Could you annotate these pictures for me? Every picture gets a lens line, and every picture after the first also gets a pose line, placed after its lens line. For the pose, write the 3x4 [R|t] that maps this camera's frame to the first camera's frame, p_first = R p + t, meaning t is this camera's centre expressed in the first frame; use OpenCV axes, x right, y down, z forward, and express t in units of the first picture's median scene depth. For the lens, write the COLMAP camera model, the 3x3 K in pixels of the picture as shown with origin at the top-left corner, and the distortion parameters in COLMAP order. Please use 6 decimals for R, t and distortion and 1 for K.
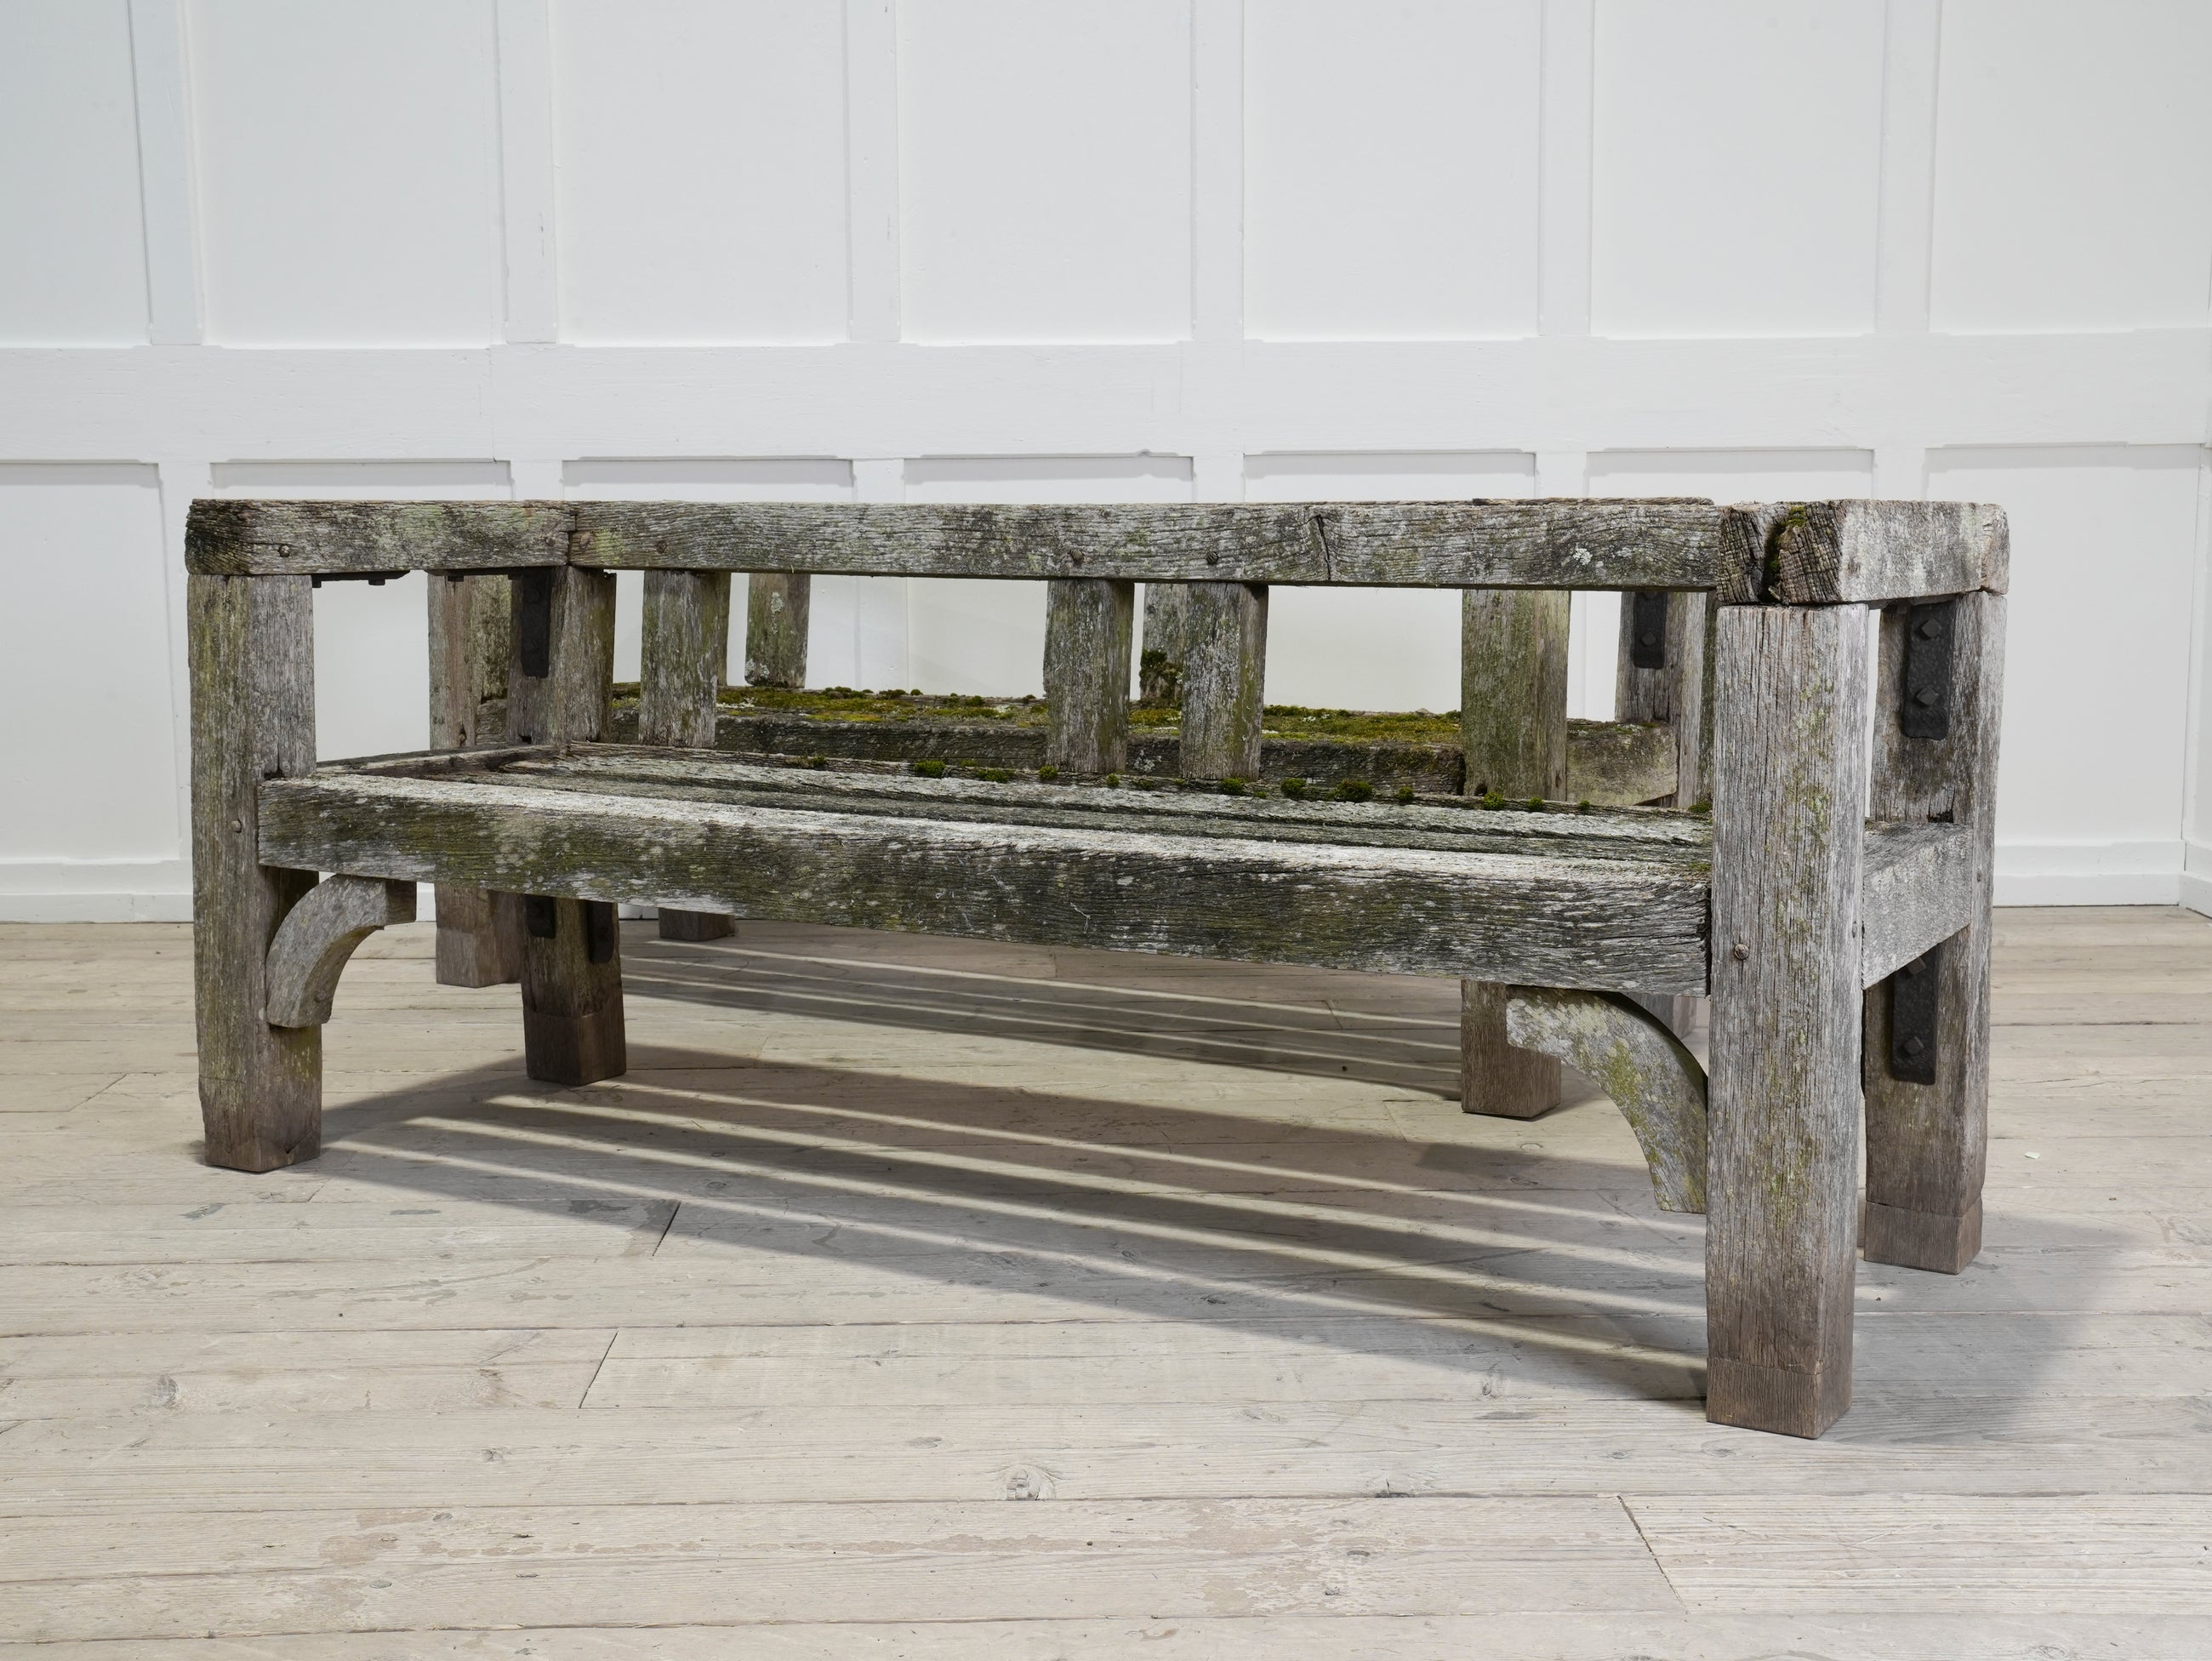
lens RADIAL K [[2720.0, 0, 1063.3], [0, 2720.0, 839.4], [0, 0, 1]] dist [0.016998, 0.000000]
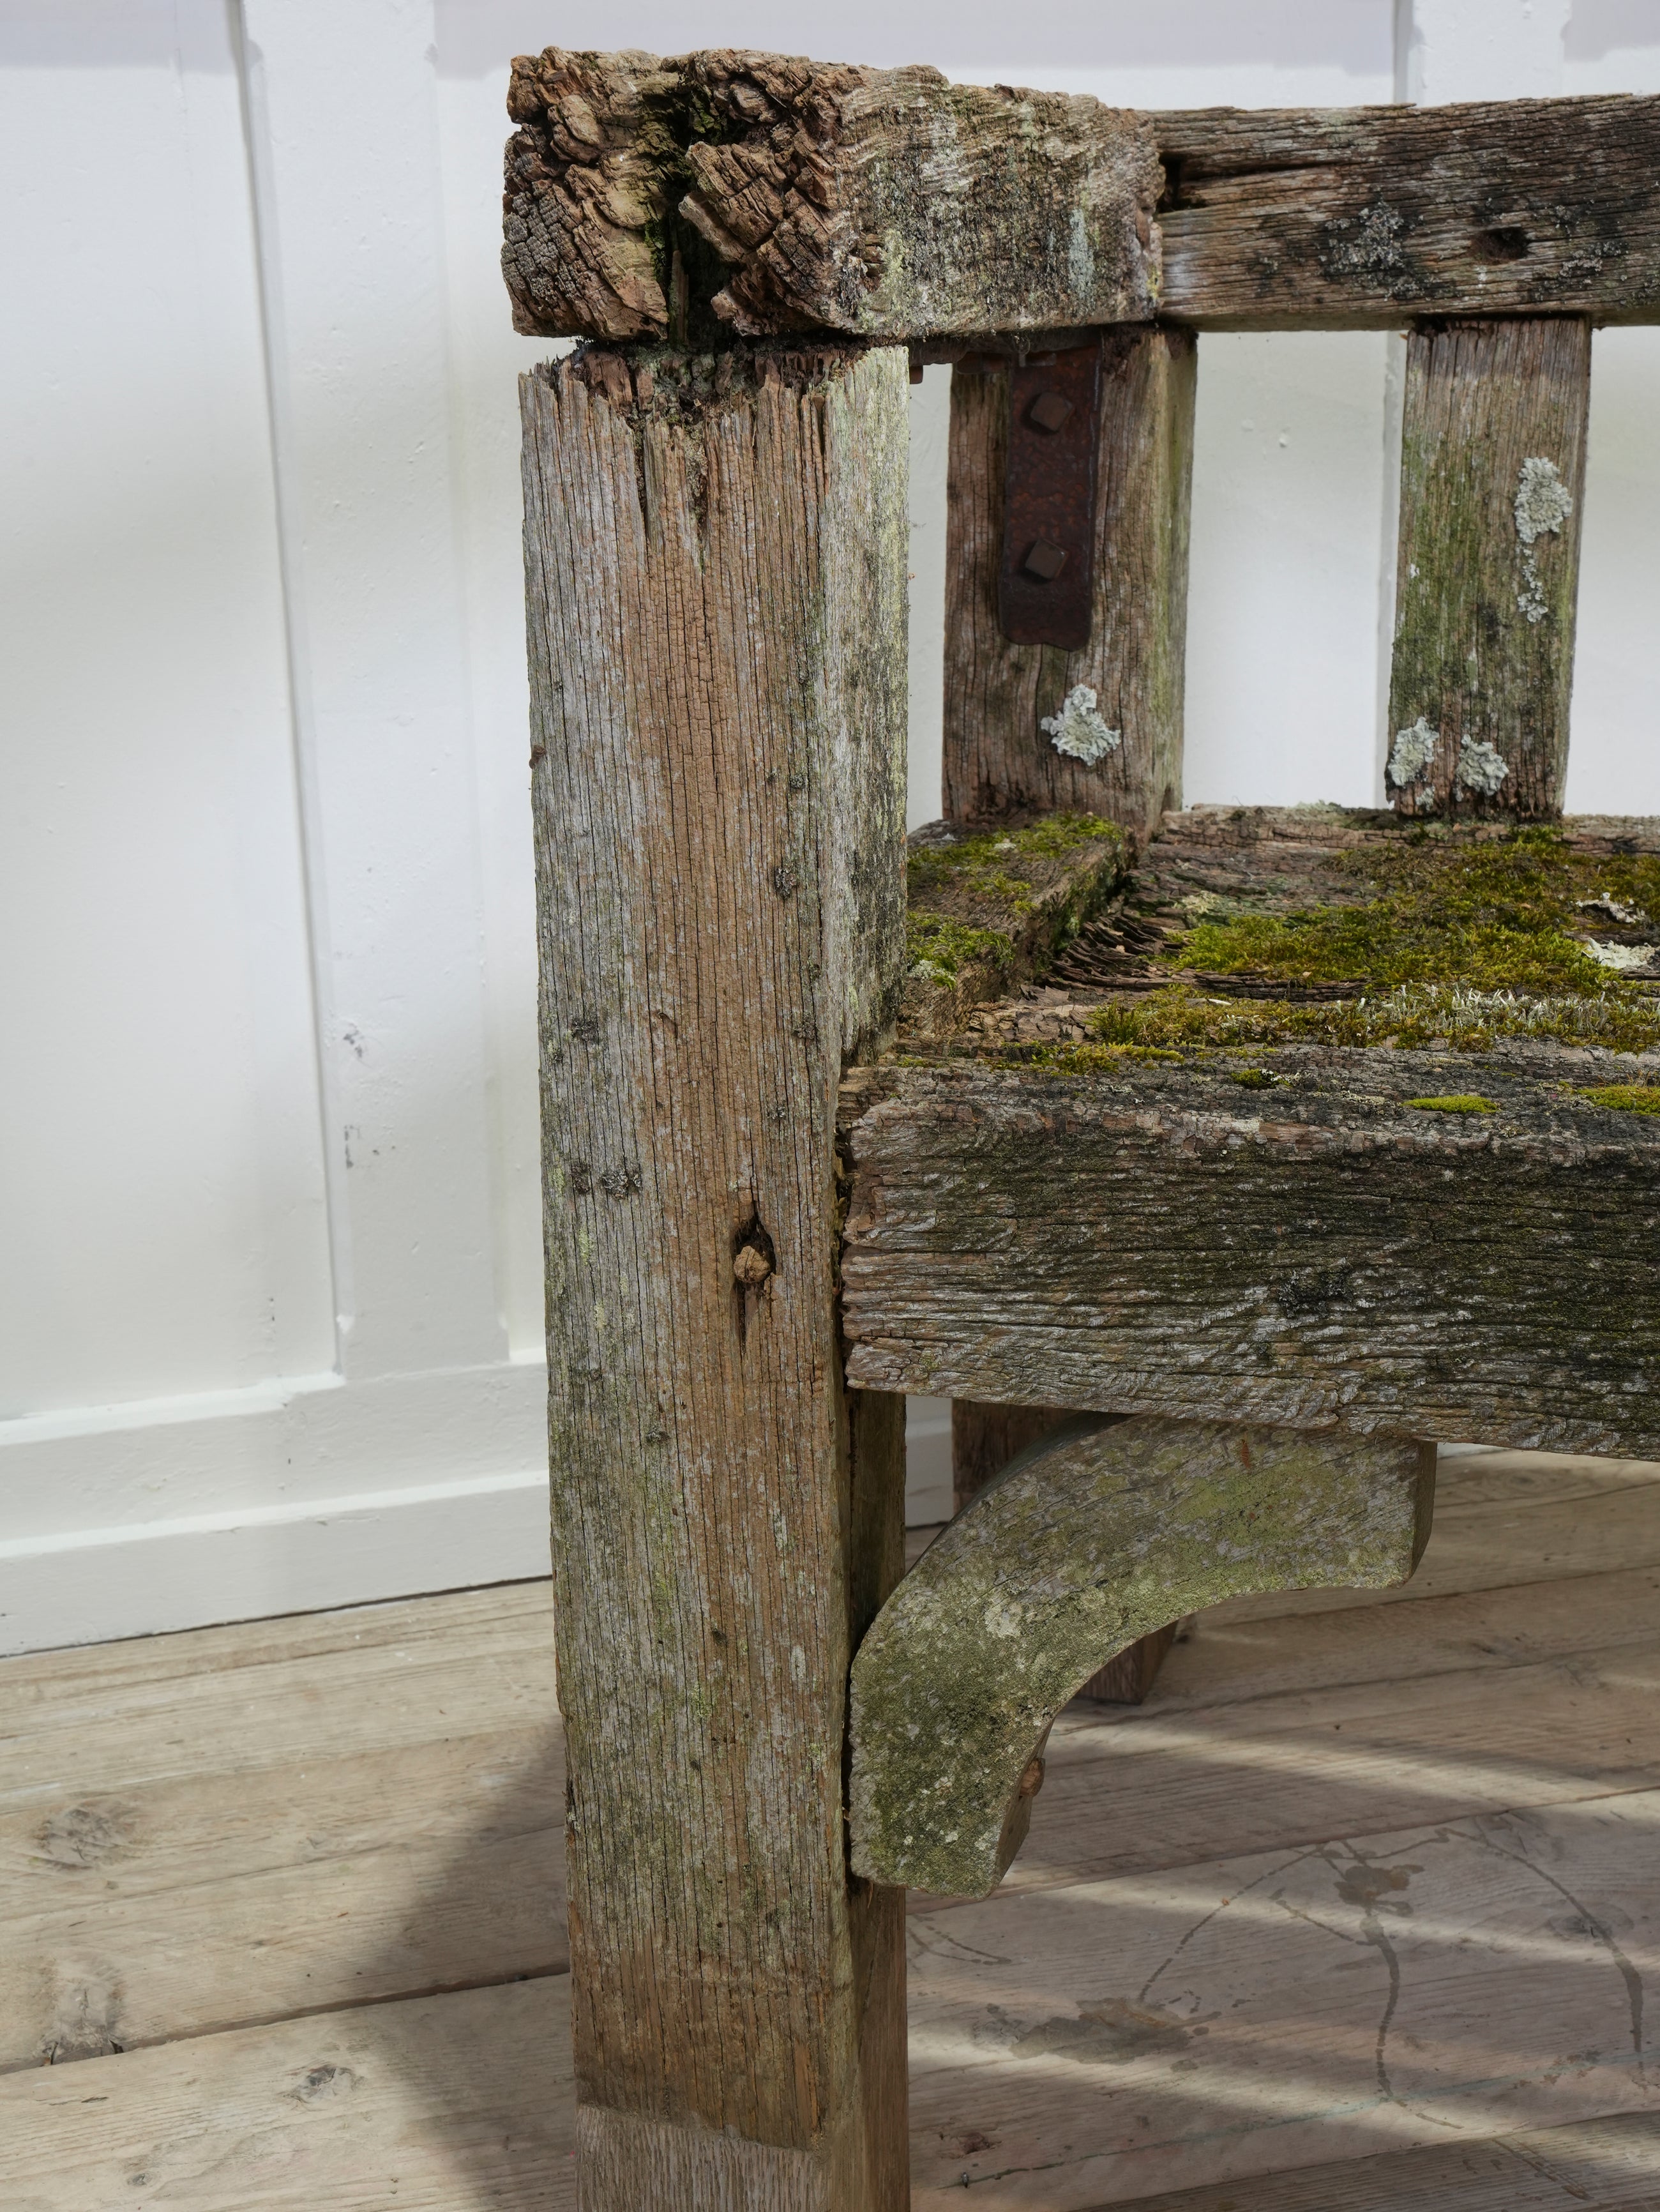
lens RADIAL K [[3142.0, 0, 807.6], [0, 3142.0, 1115.5], [0, 0, 1]] dist [0.129787, 0.000000]
pose [[0.964640, -0.085594, 0.249285, -0.386869], [0.051453, 0.988758, 0.140395, -0.114032], [-0.258499, -0.122604, 0.958200, 1.093948]]
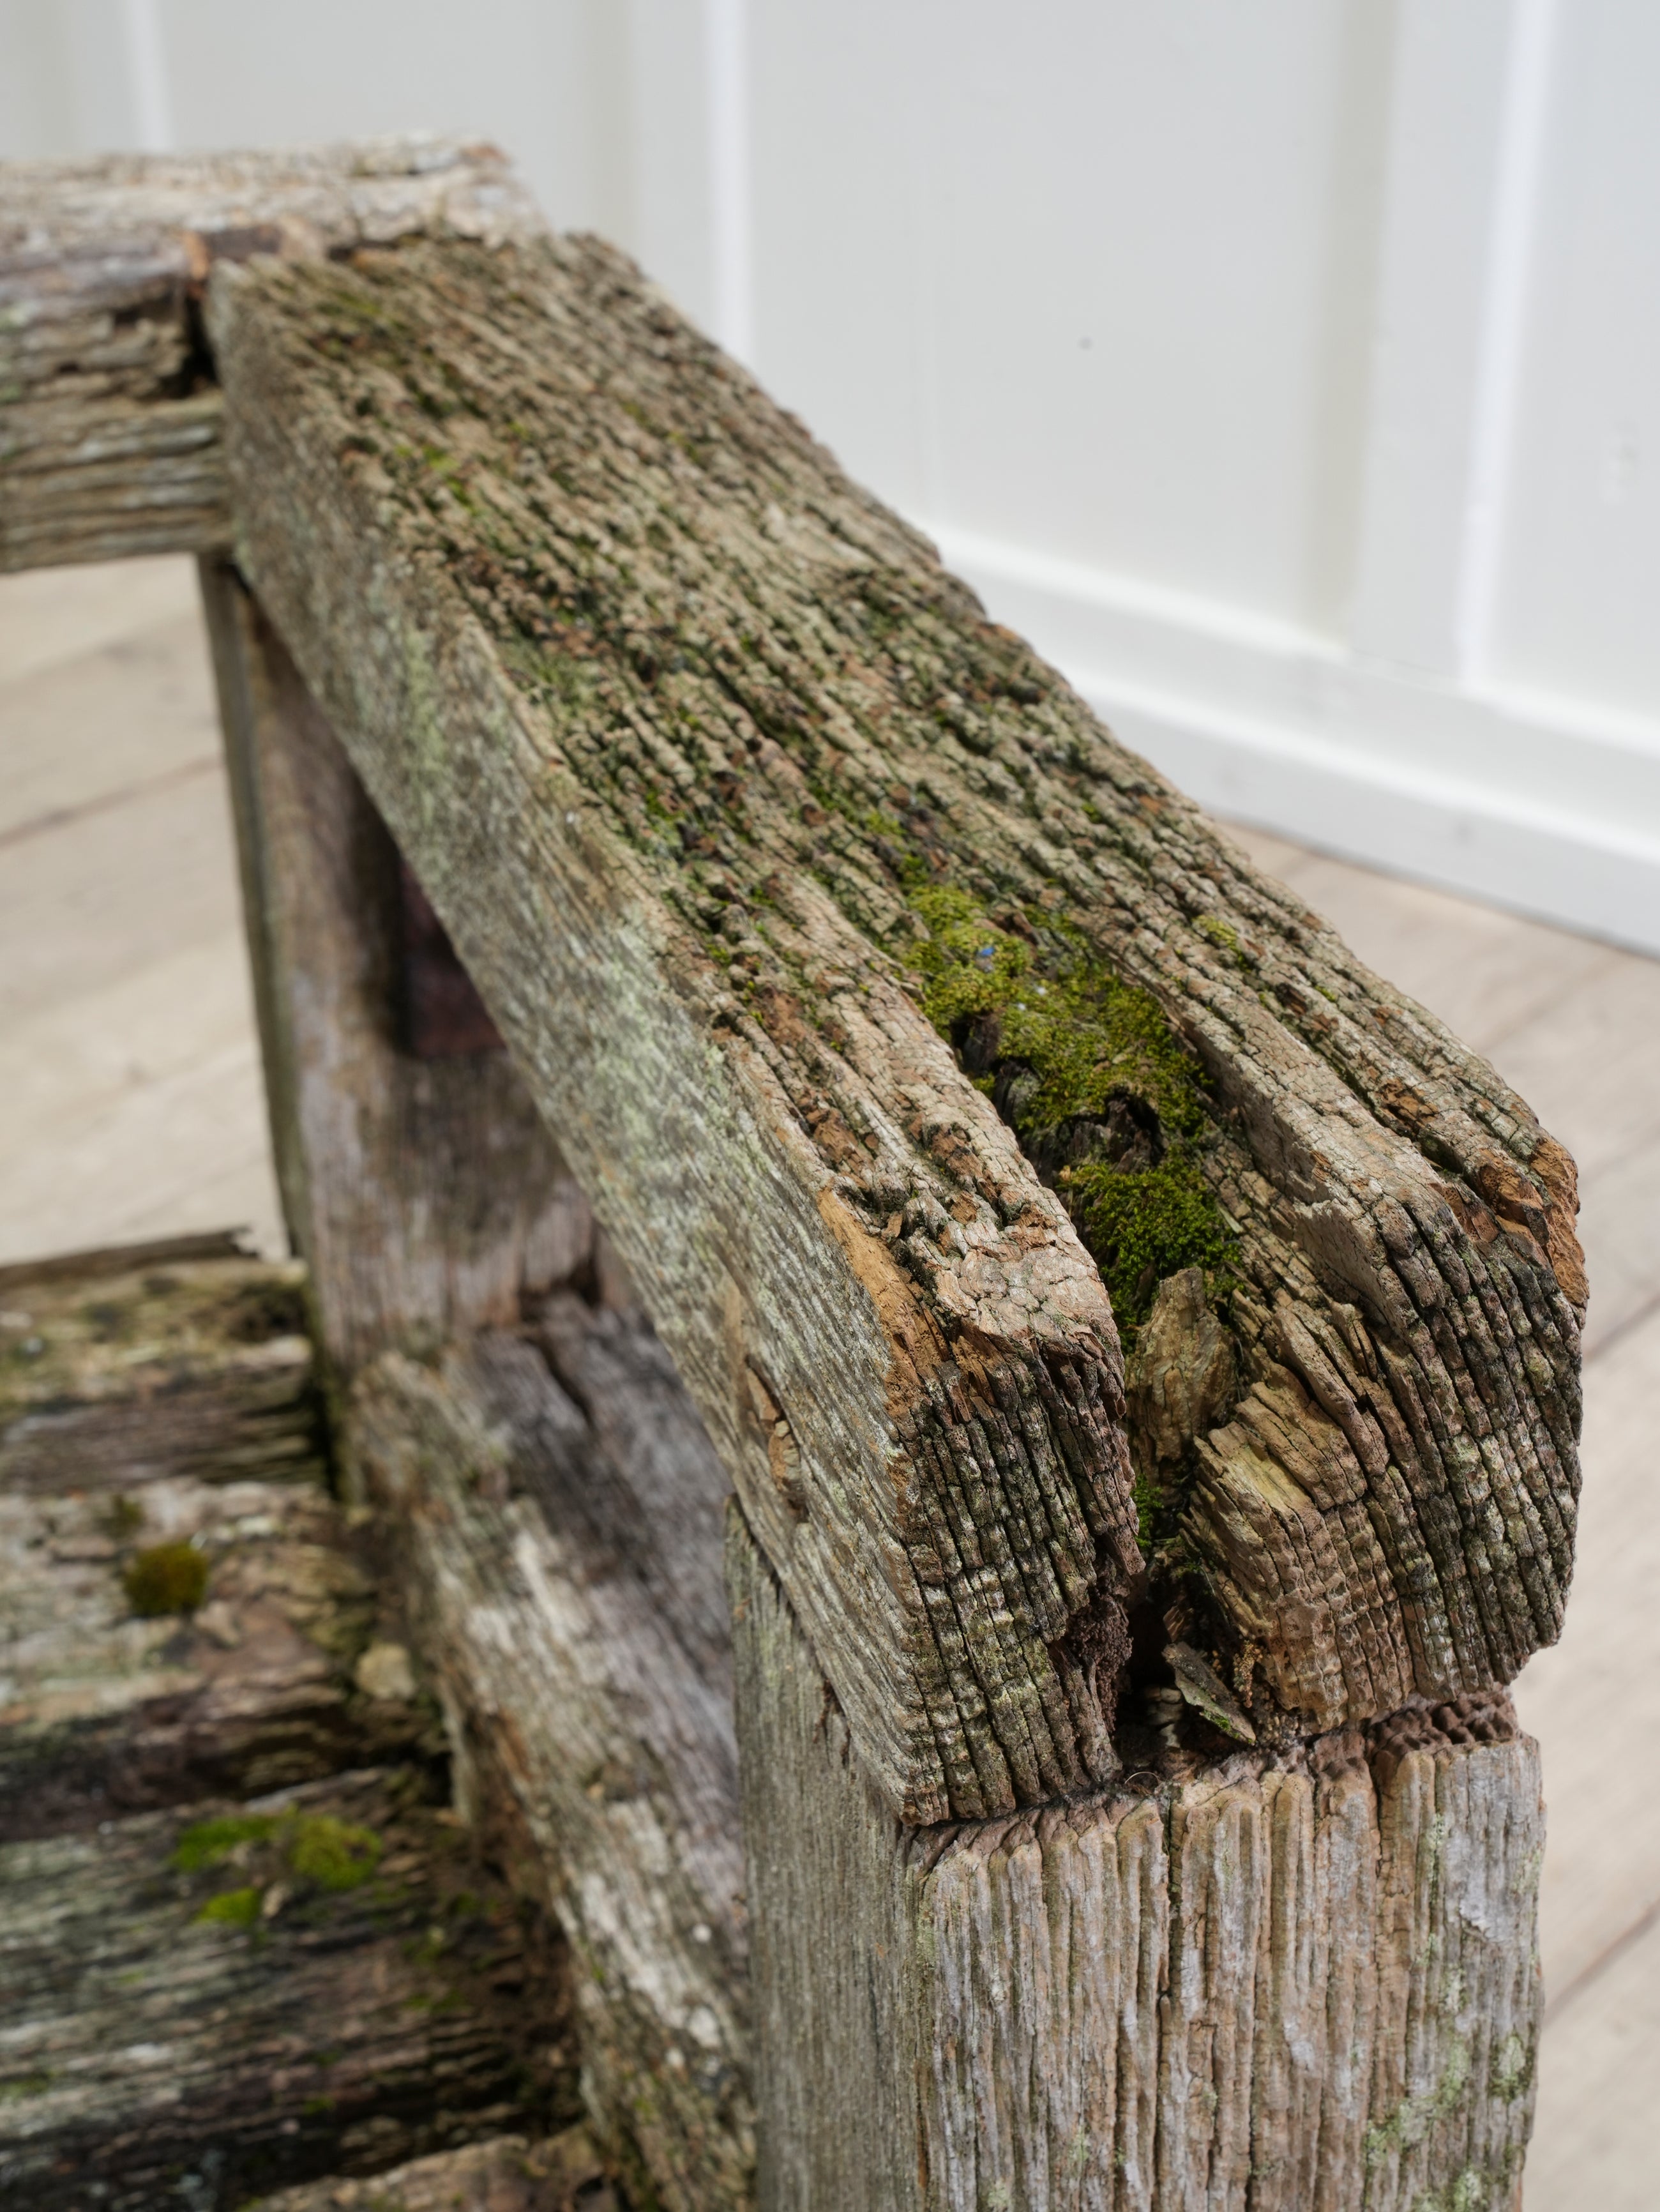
lens RADIAL K [[3638.6, 0, 822.9], [0, 3638.6, 1116.1], [0, 0, 1]] dist [0.178903, 0.000000]
pose [[0.671518, -0.355397, 0.650197, 0.079799], [0.096813, 0.912032, 0.398529, -0.160949], [-0.734637, -0.204672, 0.646852, 0.646696]]
